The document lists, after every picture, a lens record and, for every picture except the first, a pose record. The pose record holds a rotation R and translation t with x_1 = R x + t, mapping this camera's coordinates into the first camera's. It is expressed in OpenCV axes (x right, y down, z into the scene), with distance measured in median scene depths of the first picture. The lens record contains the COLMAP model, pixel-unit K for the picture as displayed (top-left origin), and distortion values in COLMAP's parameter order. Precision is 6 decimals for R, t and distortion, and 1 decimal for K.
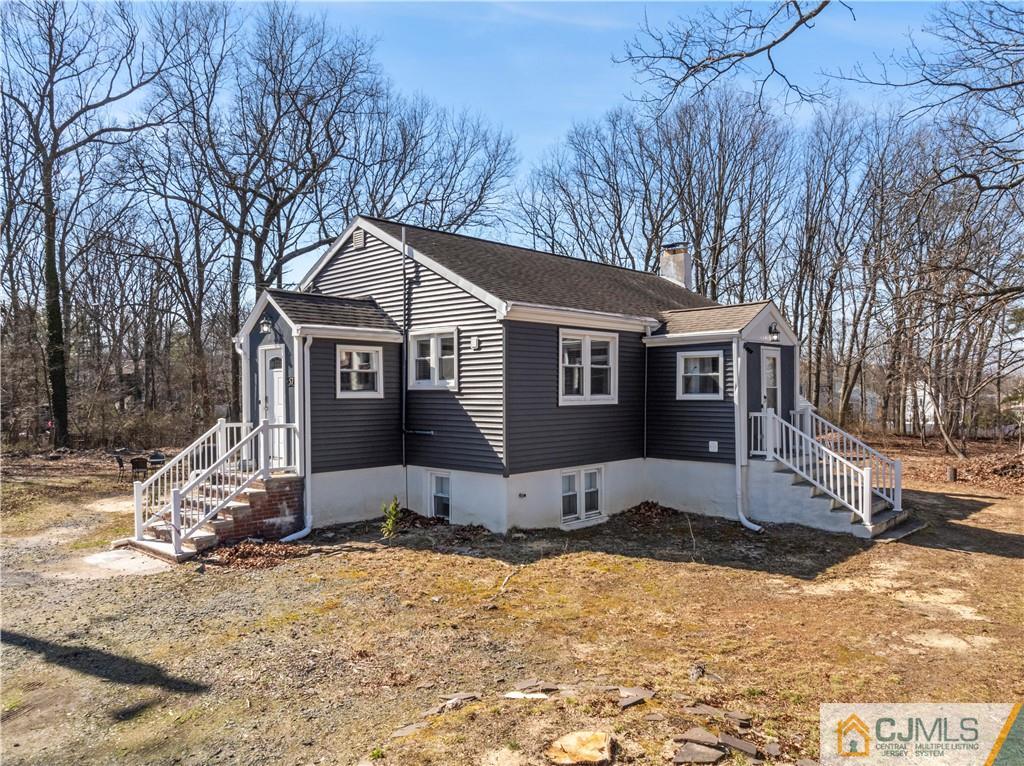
lens RADIAL K [[729.2, 0, 505.5], [0, 729.2, 390.7], [0, 0, 1]] dist [-0.013275, -0.005396]
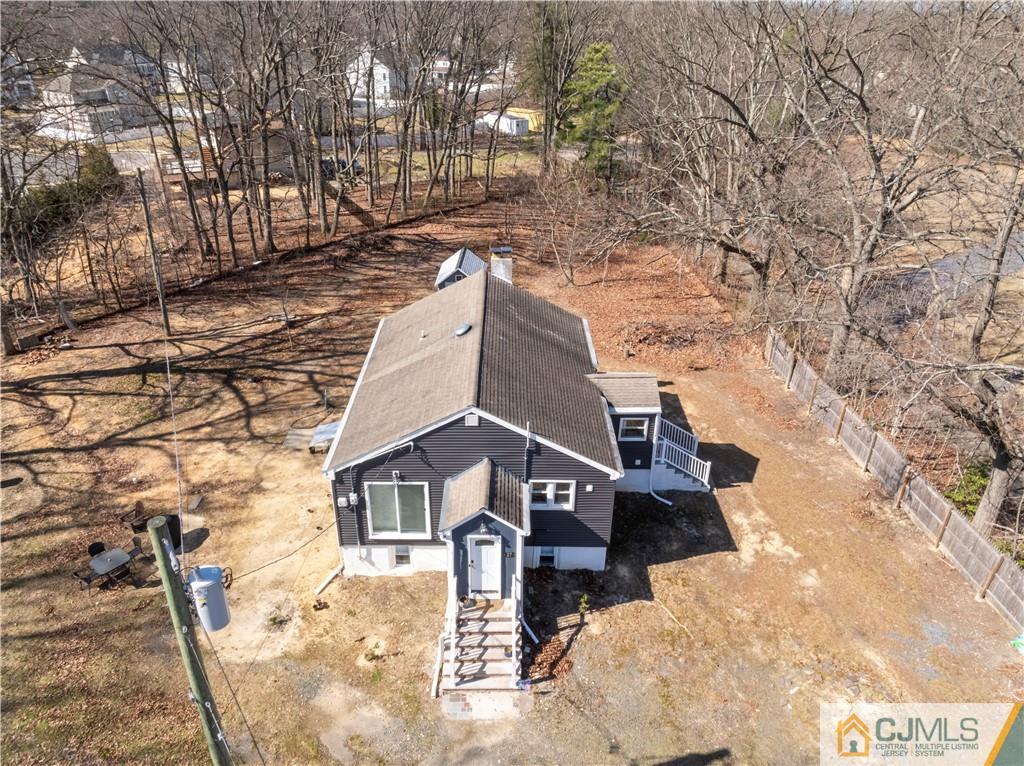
lens RADIAL K [[729.2, 0, 509.4], [0, 729.2, 376.8], [0, 0, 1]] dist [-0.013275, -0.005396]
pose [[0.718006, -0.309330, 0.623525, -1.176625], [-0.014439, 0.889009, 0.457663, -1.089862], [-0.695887, -0.337608, 0.633847, 0.147975]]
